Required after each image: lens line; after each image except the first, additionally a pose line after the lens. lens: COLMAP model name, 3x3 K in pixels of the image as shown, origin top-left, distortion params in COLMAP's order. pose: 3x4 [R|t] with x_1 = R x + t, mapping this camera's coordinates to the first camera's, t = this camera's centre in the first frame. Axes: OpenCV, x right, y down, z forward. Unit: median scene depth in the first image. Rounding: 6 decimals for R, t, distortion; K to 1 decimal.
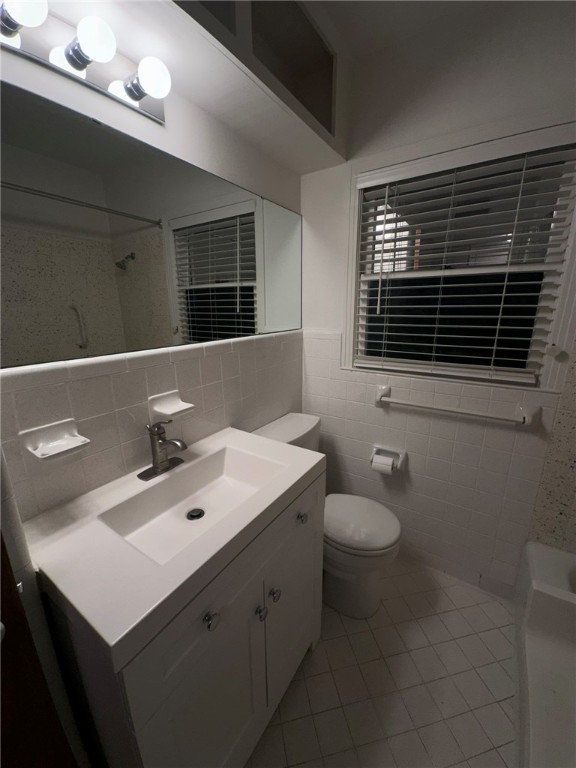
lens RADIAL K [[284.9, 0, 290.2], [0, 284.9, 382.8], [0, 0, 1]] dist [0.000630, -0.000015]
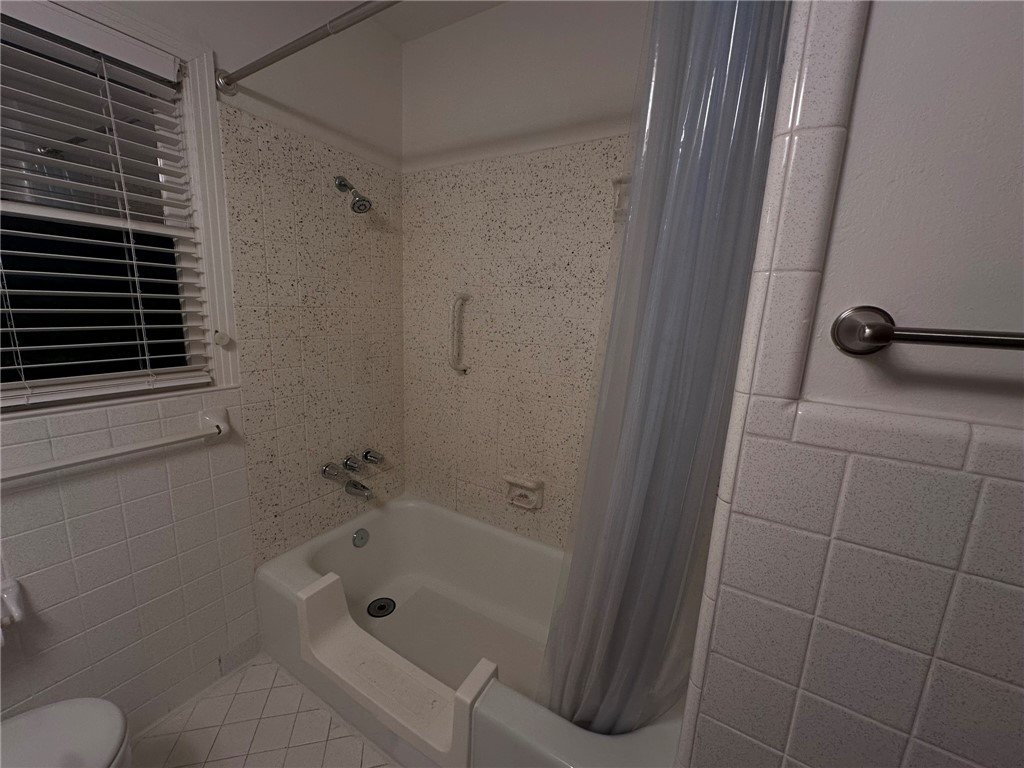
lens RADIAL K [[410.0, 0, 514.5], [0, 410.0, 383.9], [0, 0, 1]] dist [-0.008712, 0.001715]
pose [[-0.009320, -0.192204, 0.981311, -0.252114], [0.198216, 0.961525, 0.190211, -0.040117], [-0.980114, 0.196284, 0.029136, 0.152768]]
